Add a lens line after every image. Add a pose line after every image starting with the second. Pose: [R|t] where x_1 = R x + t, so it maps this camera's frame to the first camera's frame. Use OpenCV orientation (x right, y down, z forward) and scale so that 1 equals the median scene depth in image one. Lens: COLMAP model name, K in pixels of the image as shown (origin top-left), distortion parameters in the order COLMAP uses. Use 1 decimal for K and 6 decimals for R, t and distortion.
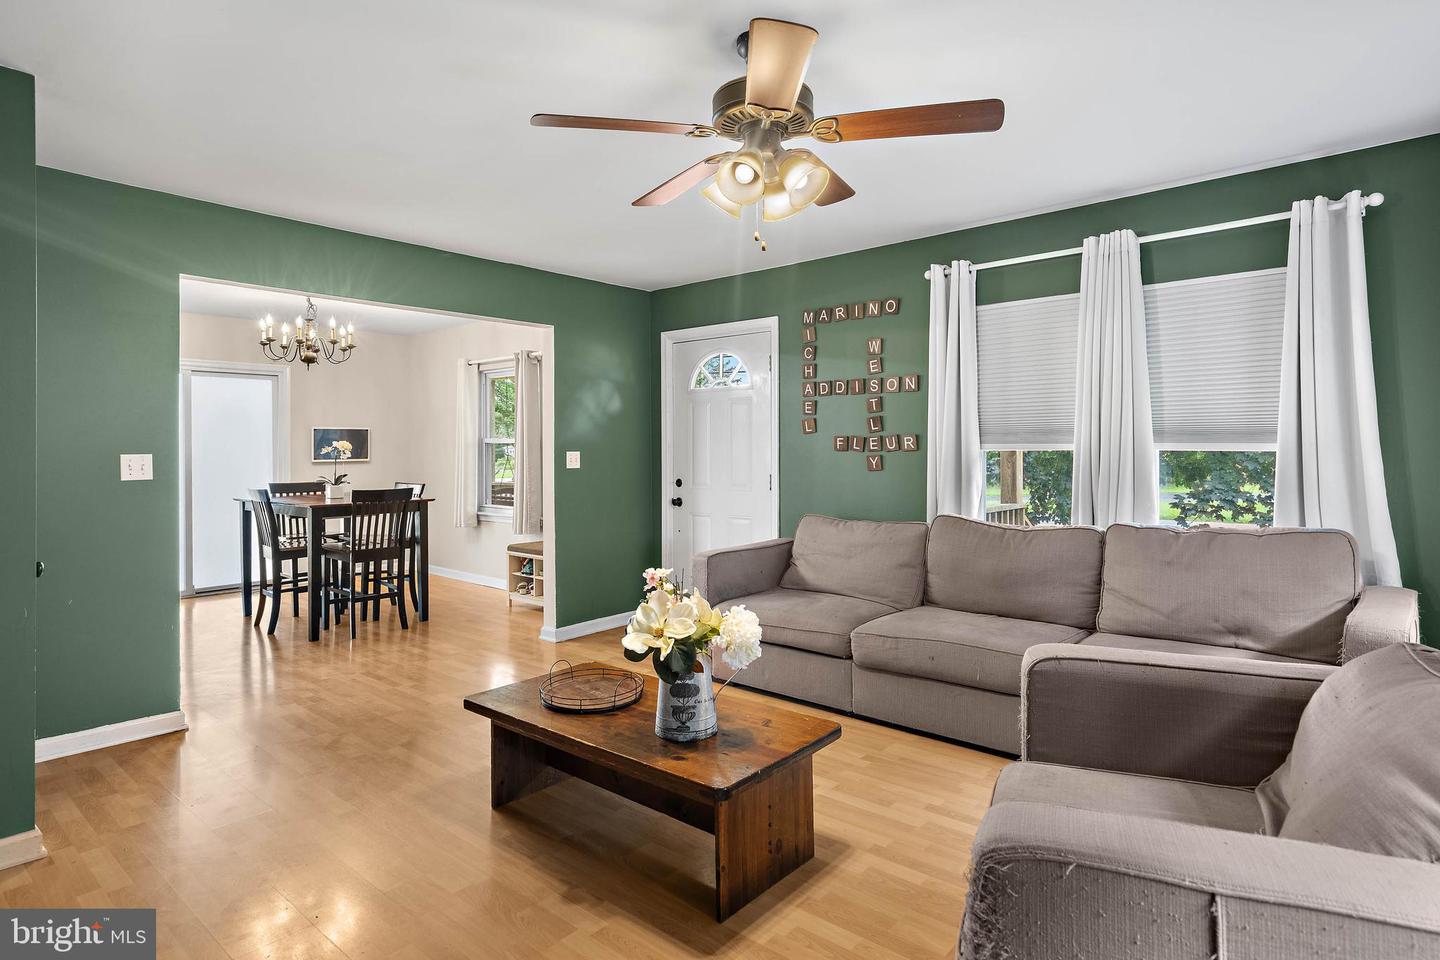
lens RADIAL K [[792.5, 0, 727.1], [0, 792.5, 458.0], [0, 0, 1]] dist [0.001836, 0.000178]
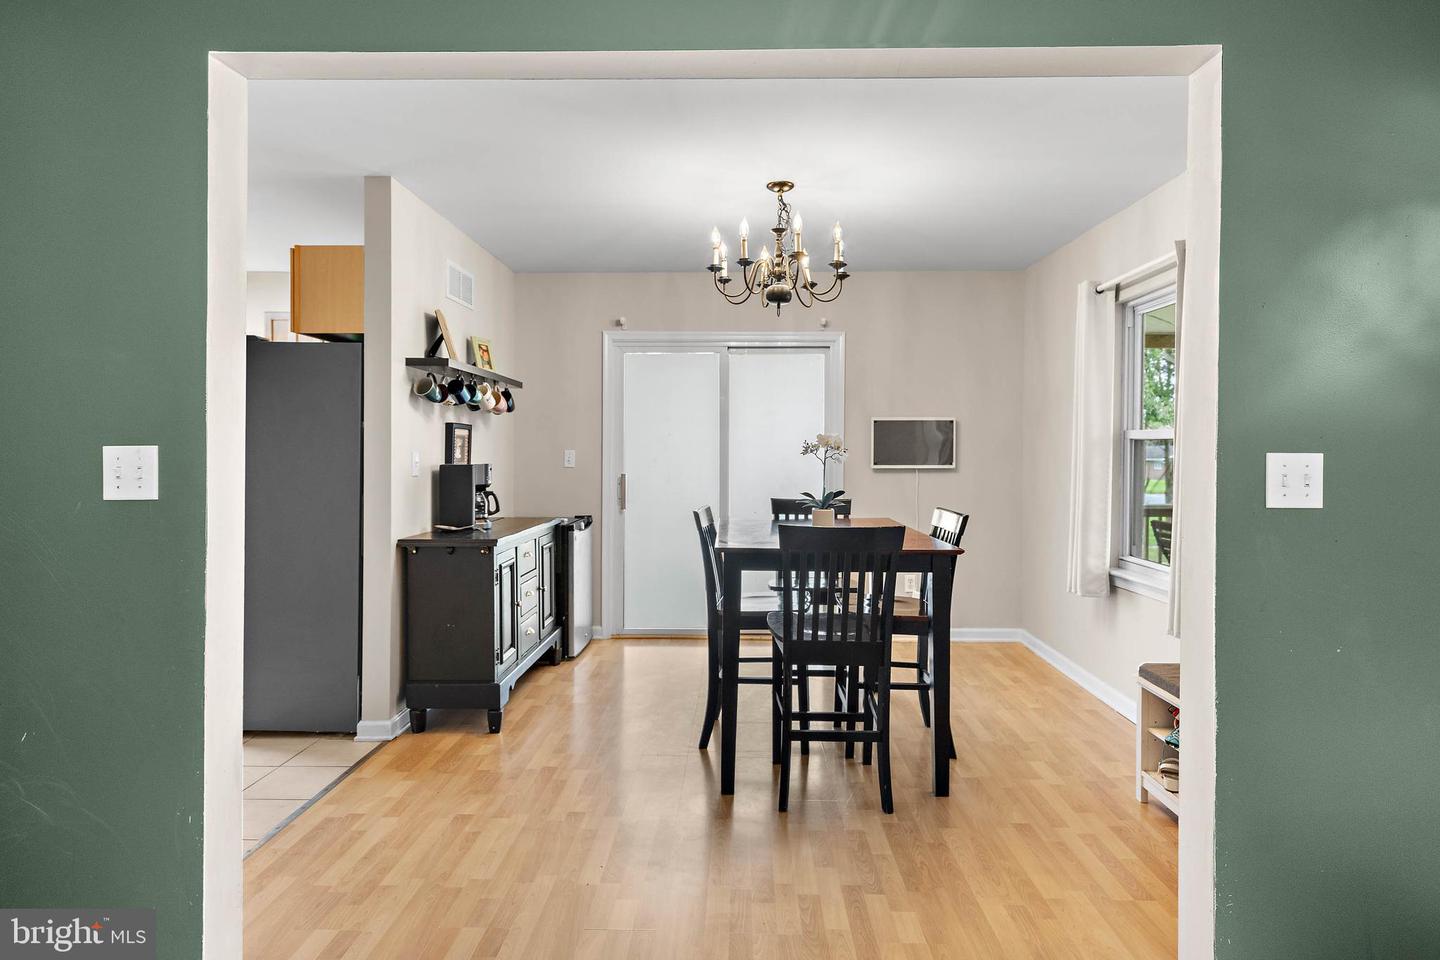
lens RADIAL K [[792.5, 0, 727.1], [0, 792.5, 458.0], [0, 0, 1]] dist [0.001836, 0.000178]
pose [[0.635607, 0.011581, -0.771926, -0.092796], [-0.017395, 0.999848, 0.000677, -0.002423], [0.771817, 0.012997, 0.635712, 0.607435]]
